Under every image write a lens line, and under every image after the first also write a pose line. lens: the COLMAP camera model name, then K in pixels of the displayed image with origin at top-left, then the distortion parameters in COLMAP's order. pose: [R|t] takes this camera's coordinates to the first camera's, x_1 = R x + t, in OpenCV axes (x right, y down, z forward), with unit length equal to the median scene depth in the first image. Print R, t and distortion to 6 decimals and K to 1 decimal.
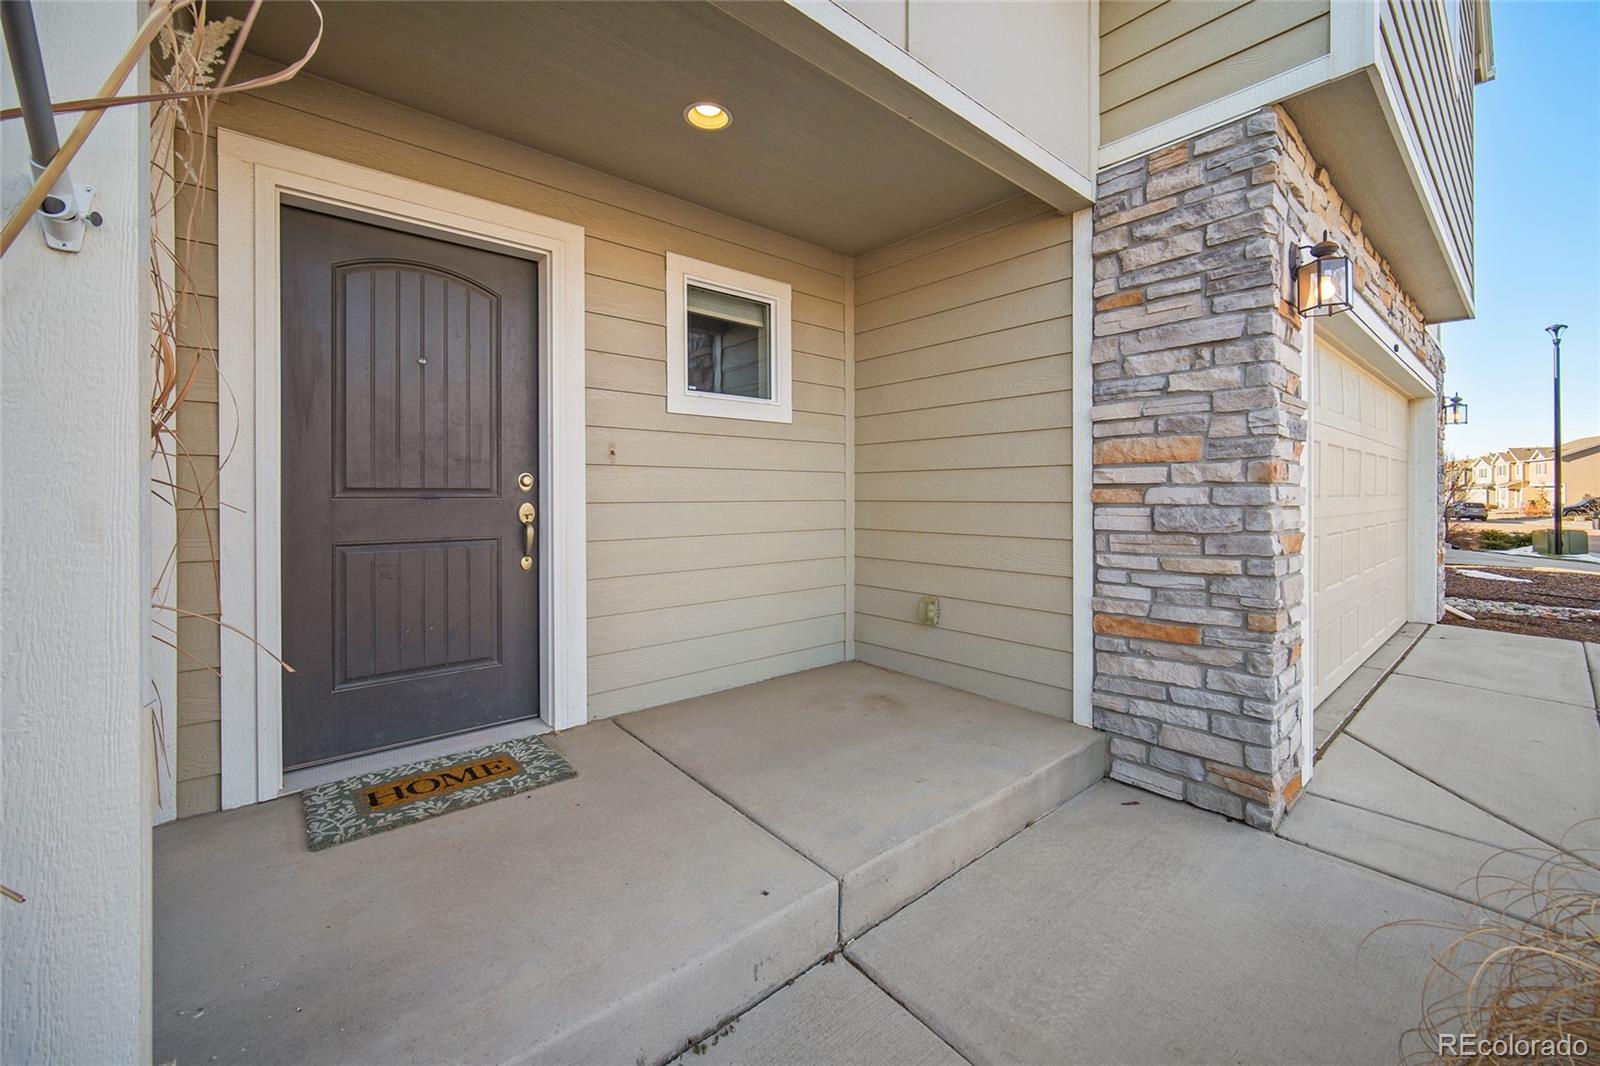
lens RADIAL K [[643.2, 0, 811.8], [0, 643.2, 513.1], [0, 0, 1]] dist [-0.001935, 0.000482]
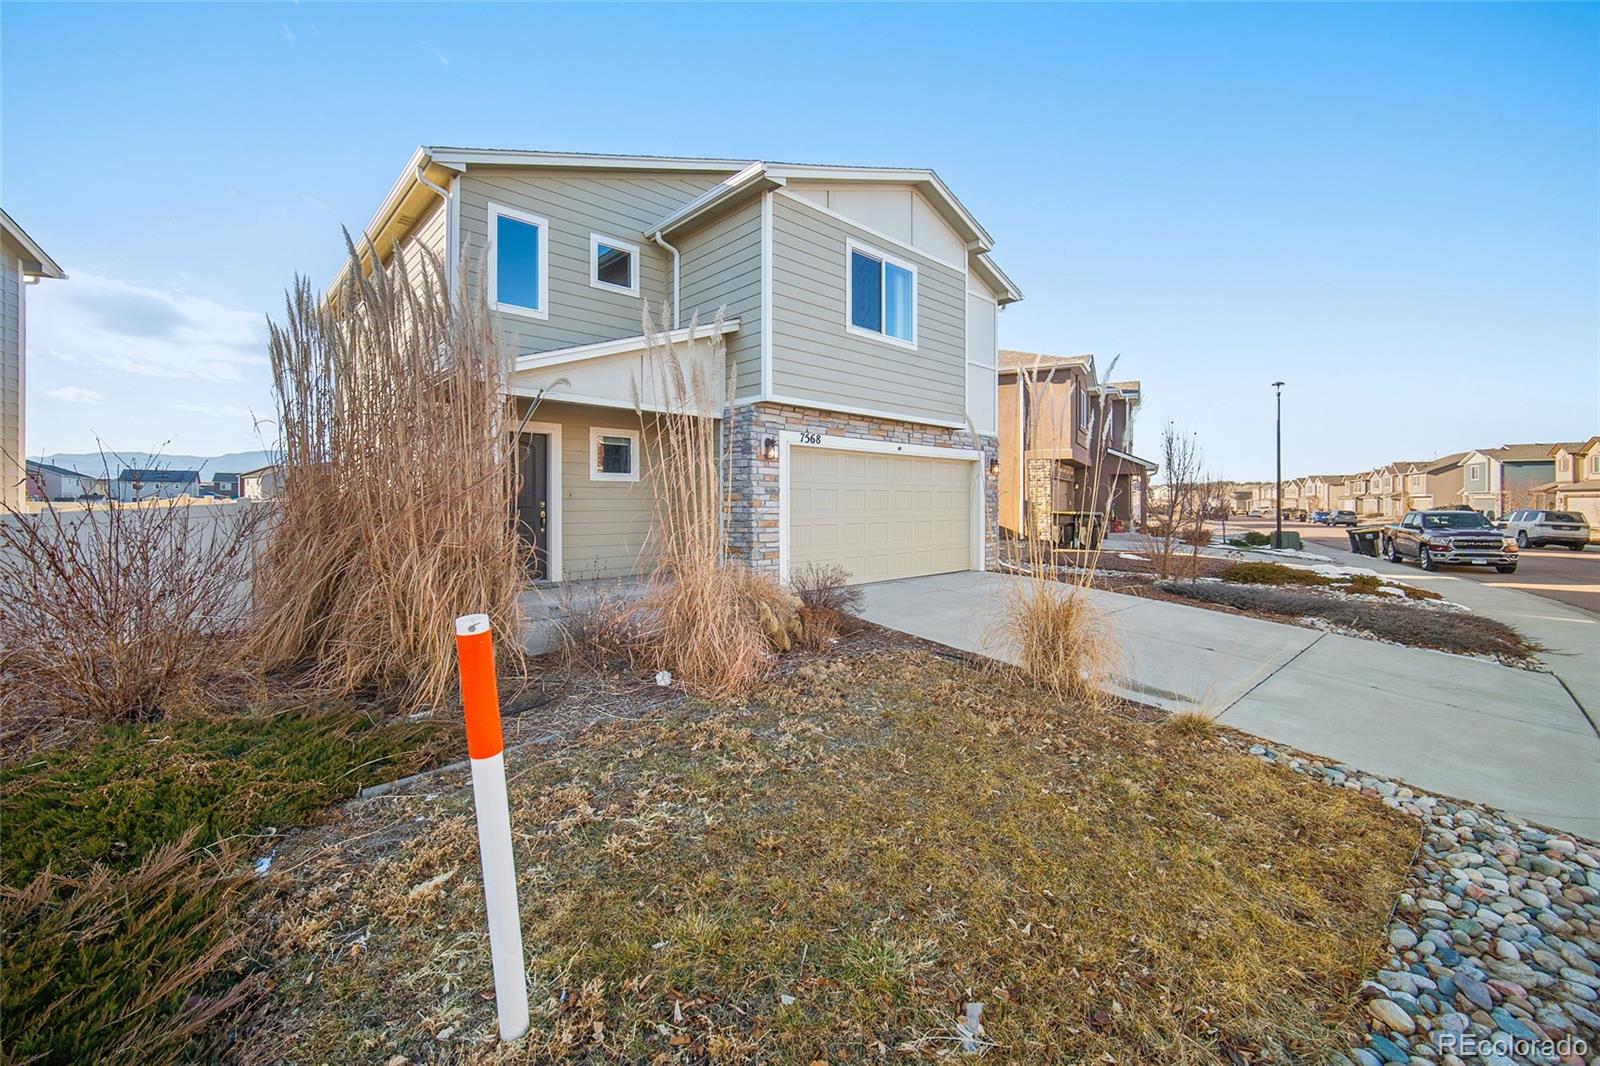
lens RADIAL K [[643.2, 0, 811.8], [0, 643.2, 513.1], [0, 0, 1]] dist [-0.001935, 0.000482]
pose [[0.999308, 0.003820, 0.037010, 0.600711], [-0.003511, 0.999958, -0.008421, 0.011781], [-0.037041, 0.008285, 0.999279, -1.742665]]
